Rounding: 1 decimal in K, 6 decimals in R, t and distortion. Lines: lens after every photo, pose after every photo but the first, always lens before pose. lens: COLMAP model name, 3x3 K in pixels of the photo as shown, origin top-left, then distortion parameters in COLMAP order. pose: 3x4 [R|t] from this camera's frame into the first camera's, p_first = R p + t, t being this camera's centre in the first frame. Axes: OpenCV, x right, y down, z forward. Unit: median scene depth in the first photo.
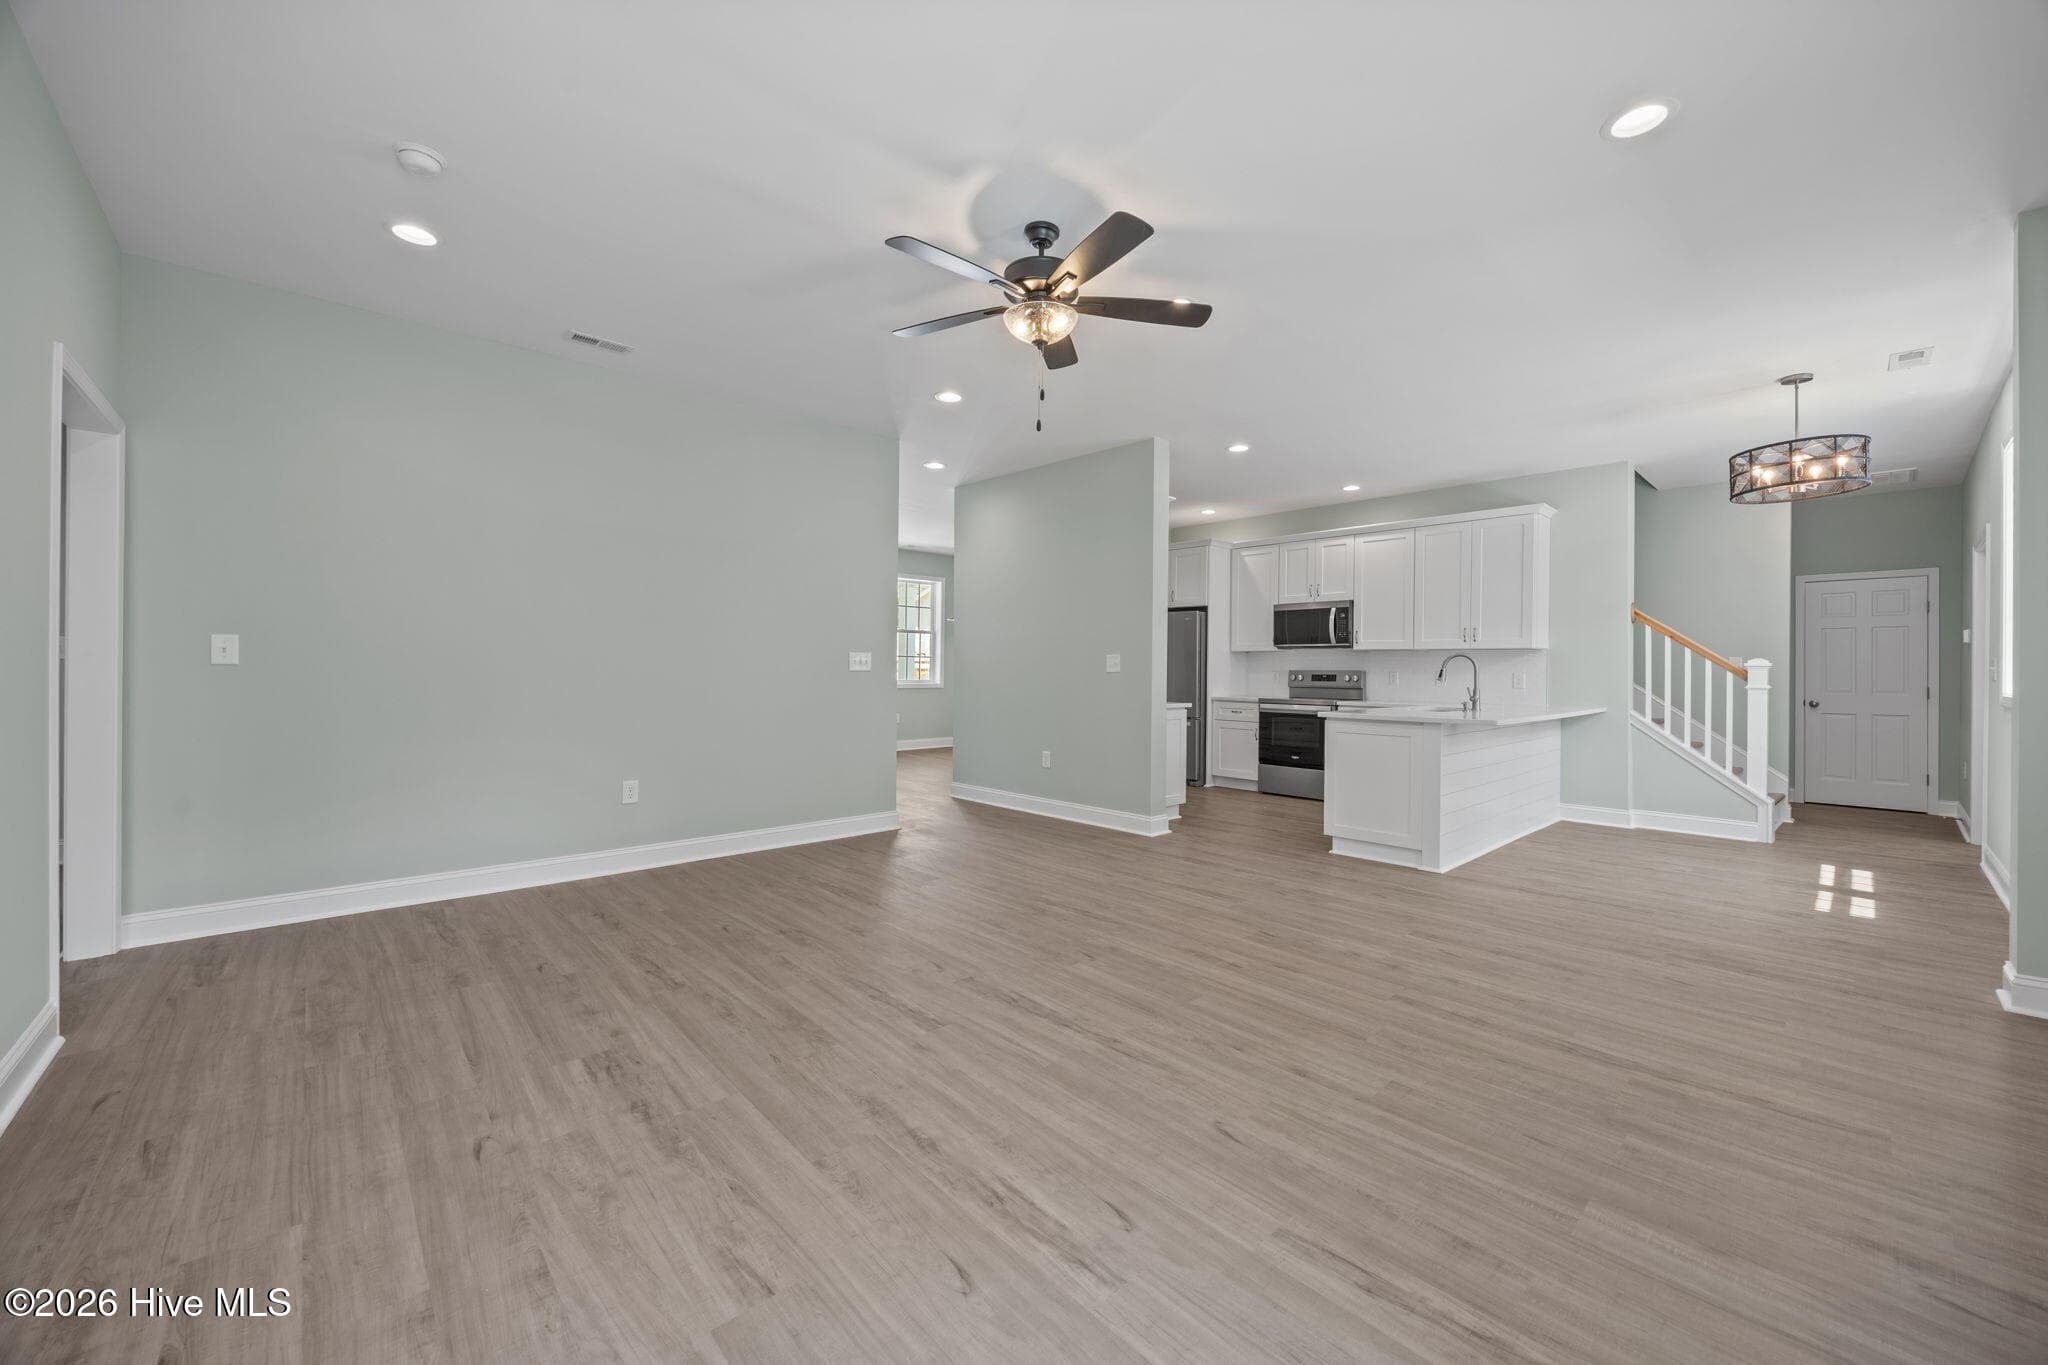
lens RADIAL K [[778.2, 0, 1026.9], [0, 778.2, 669.2], [0, 0, 1]] dist [-0.000427, 0.000075]
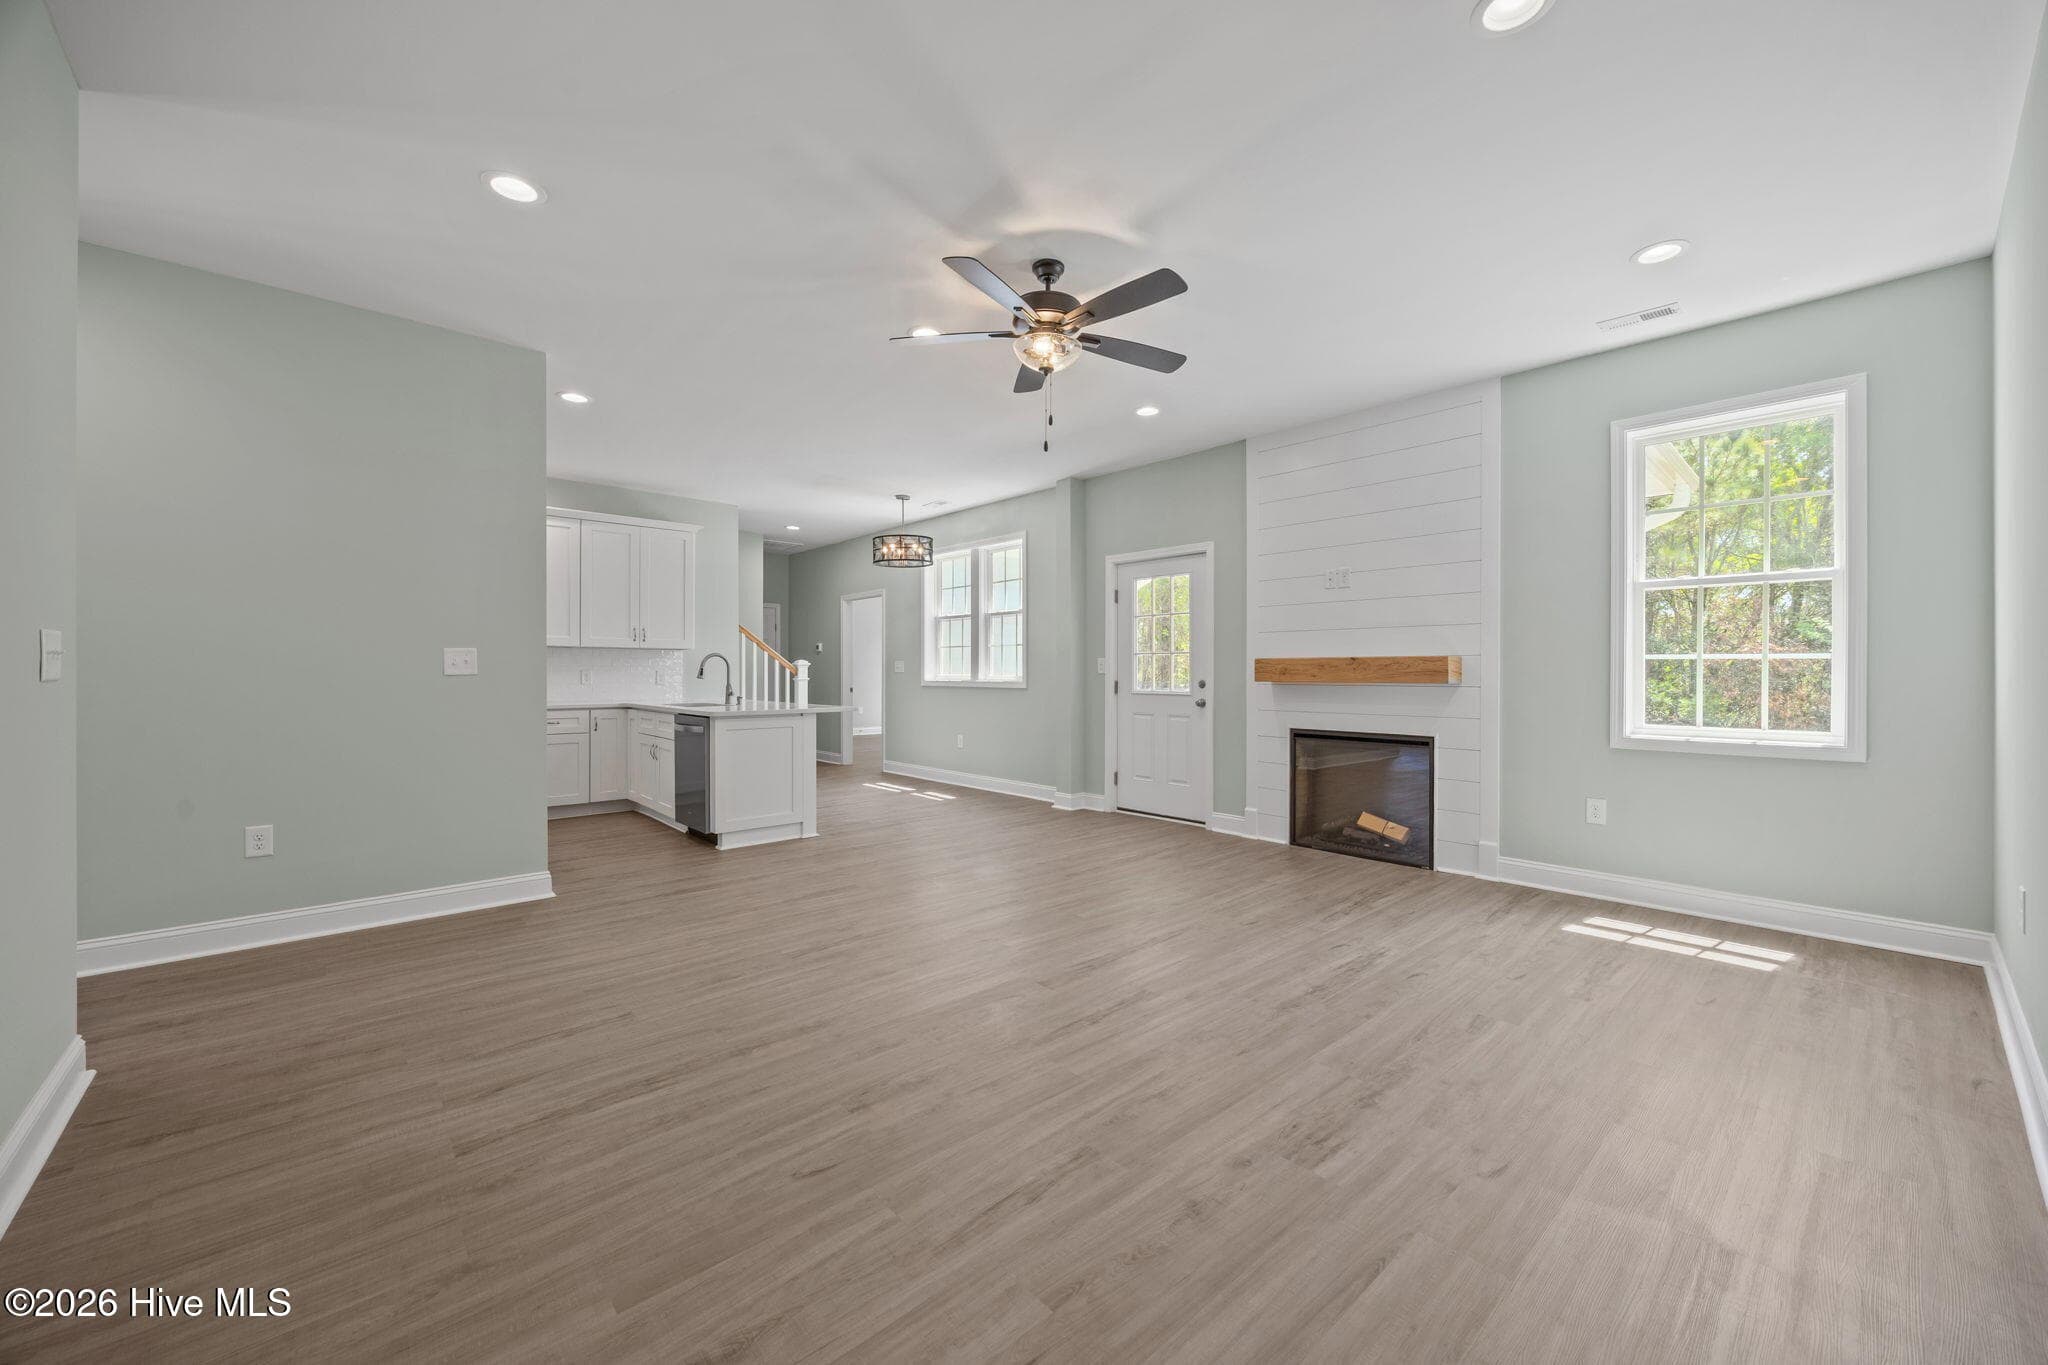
lens RADIAL K [[781.3, 0, 1037.1], [0, 781.3, 673.9], [0, 0, 1]] dist [-0.001971, -0.000189]
pose [[0.011789, -0.011061, 0.999869, -0.810381], [-0.002205, 0.999936, 0.011087, -0.006850], [-0.999928, -0.002335, 0.011764, 0.755116]]
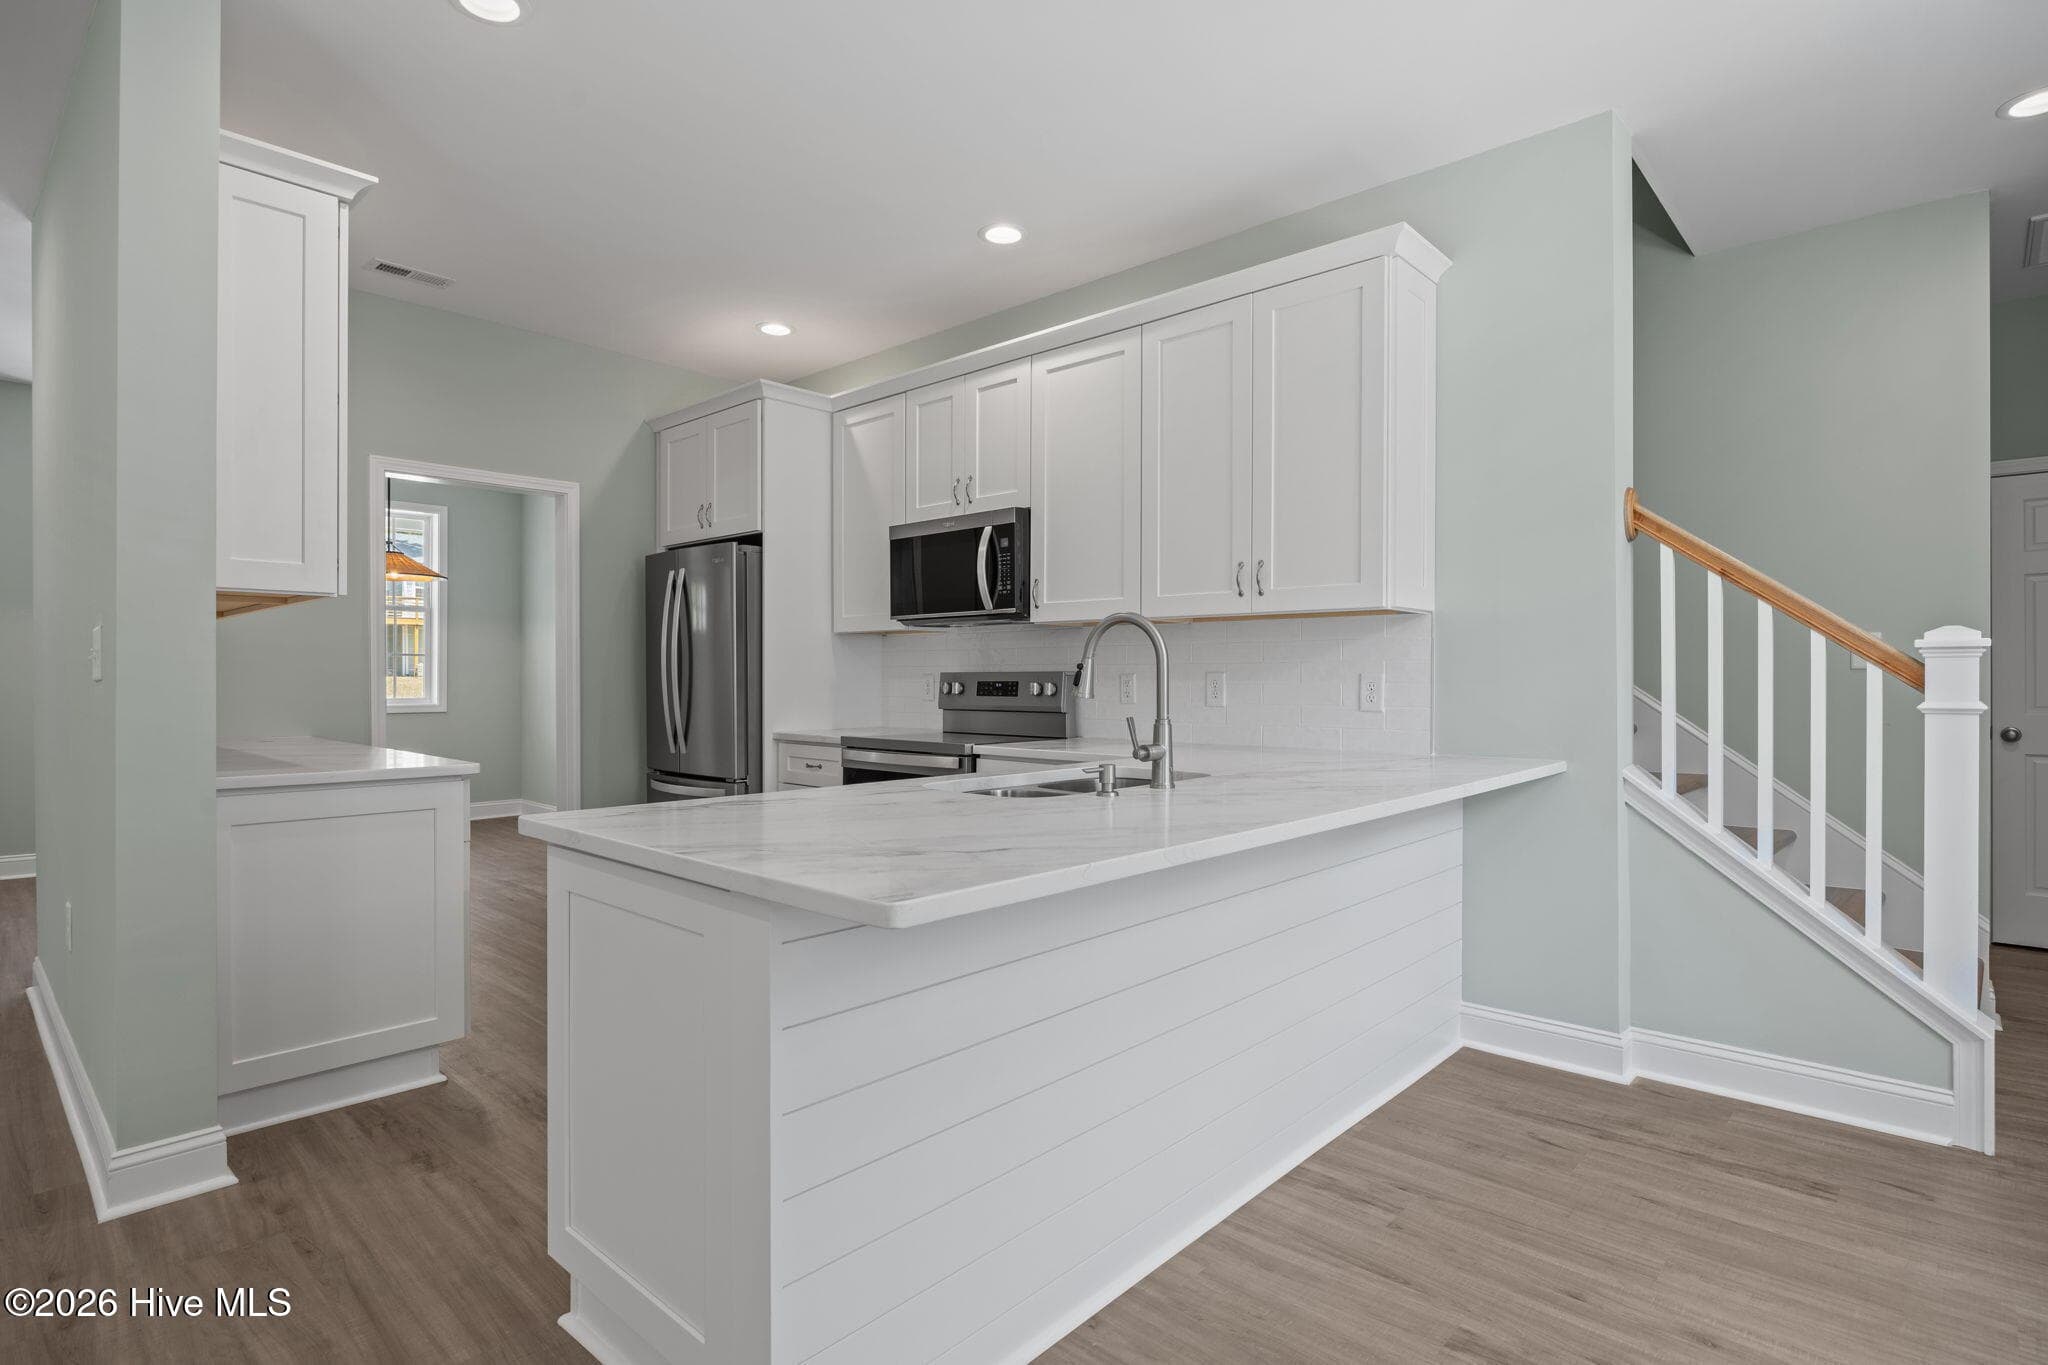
lens RADIAL K [[1003.3, 0, 1024.0], [0, 1003.3, 682.5], [0, 0, 1]] dist [-0.005858, -0.000906]
pose [[0.995716, -0.010876, 0.091819, 0.680956], [0.010158, 0.999914, 0.008275, 0.005742], [-0.091901, -0.007307, 0.995741, 0.837209]]
